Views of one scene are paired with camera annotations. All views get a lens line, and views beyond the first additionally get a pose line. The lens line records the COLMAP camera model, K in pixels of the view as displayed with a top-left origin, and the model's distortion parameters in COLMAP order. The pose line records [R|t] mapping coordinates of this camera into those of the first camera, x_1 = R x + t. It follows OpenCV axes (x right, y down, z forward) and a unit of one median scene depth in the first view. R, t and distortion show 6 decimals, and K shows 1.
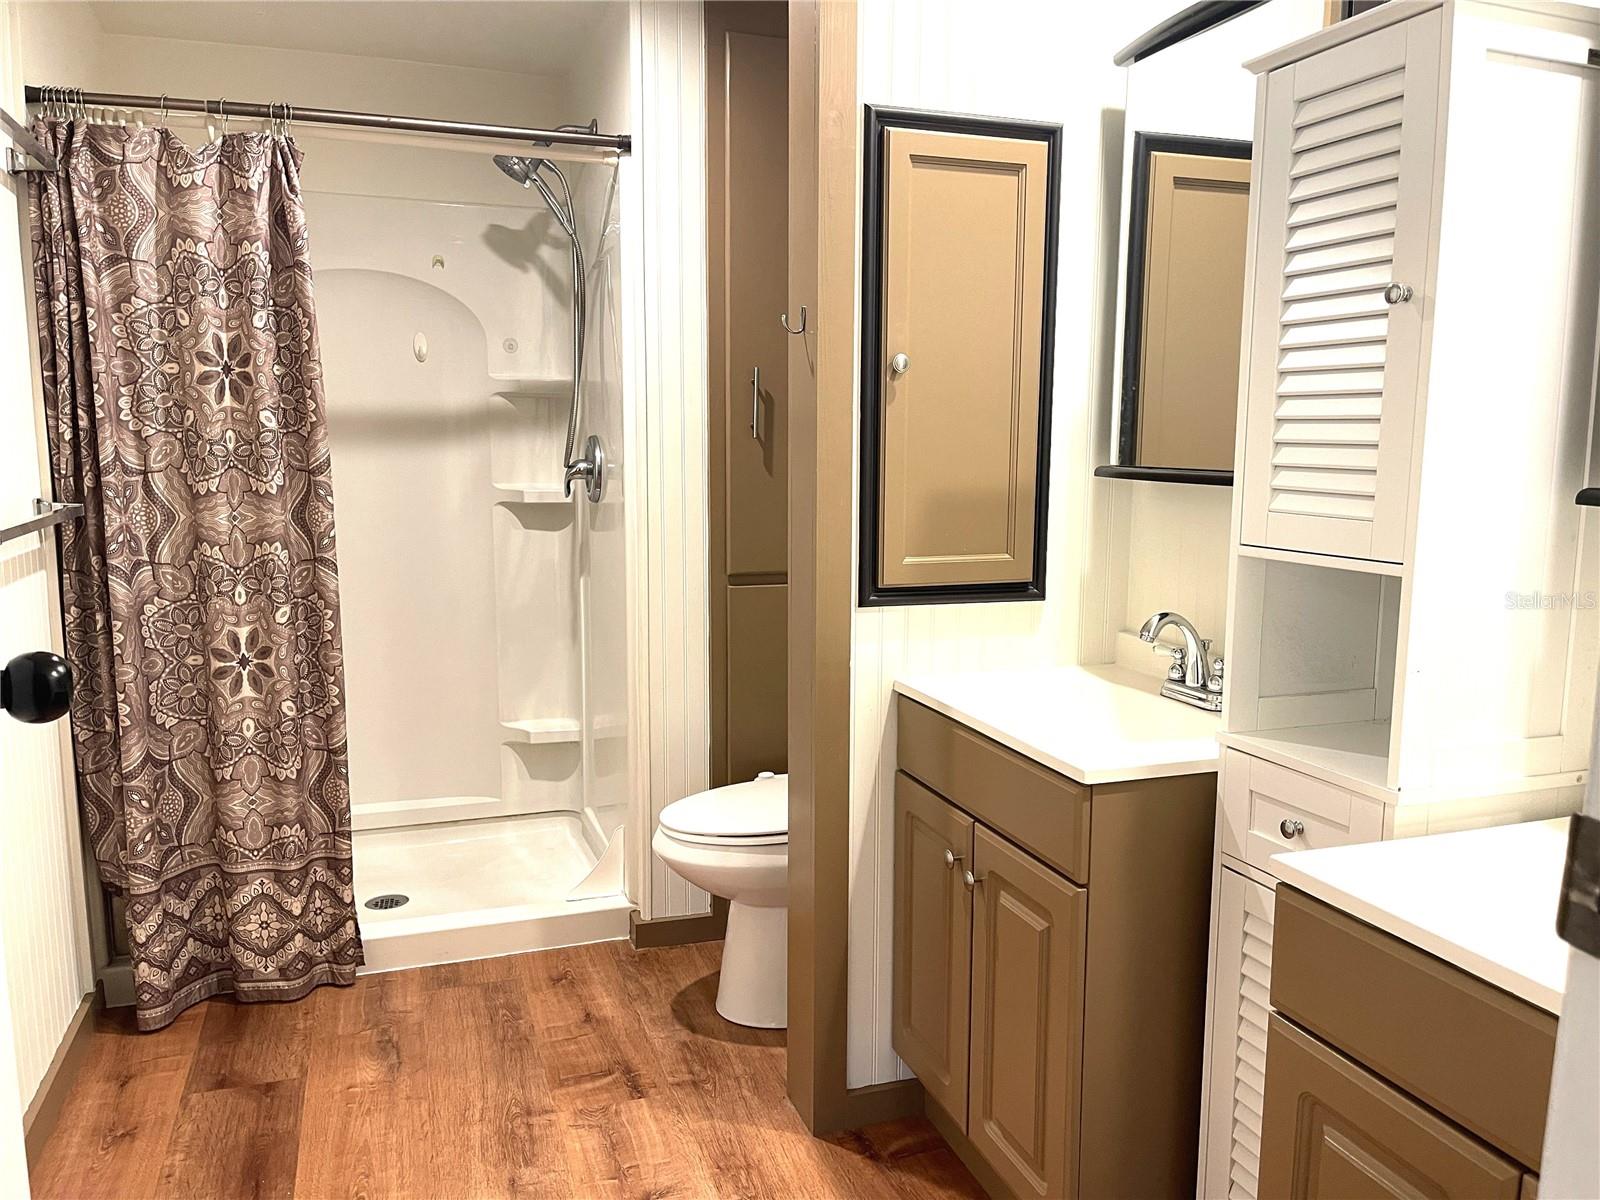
lens RADIAL K [[1209.0, 0, 813.4], [0, 1209.0, 608.3], [0, 0, 1]] dist [0.070791, -0.092597]
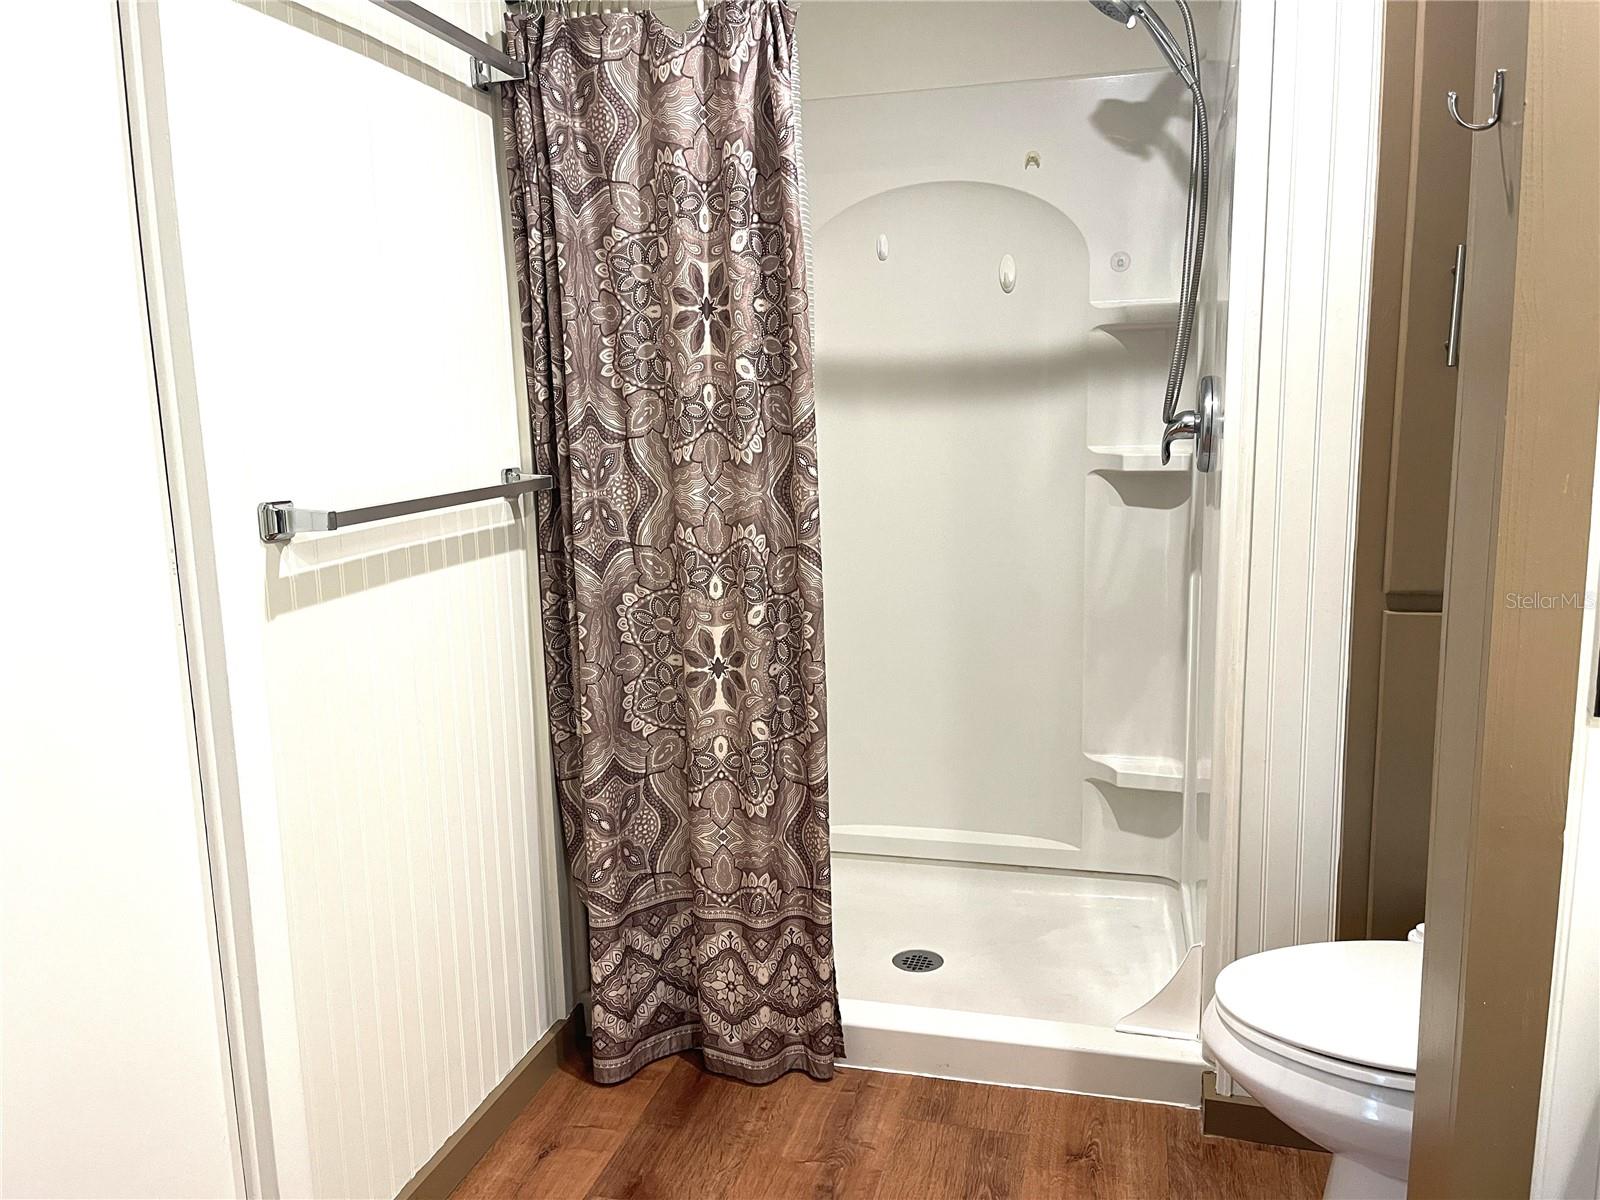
lens RADIAL K [[1209.0, 0, 813.4], [0, 1209.0, 608.3], [0, 0, 1]] dist [0.070791, -0.092597]
pose [[0.828844, 0.068347, -0.555289, 0.037537], [-0.050249, 0.997593, 0.047785, -0.039254], [0.557218, -0.011704, 0.830284, 0.366607]]
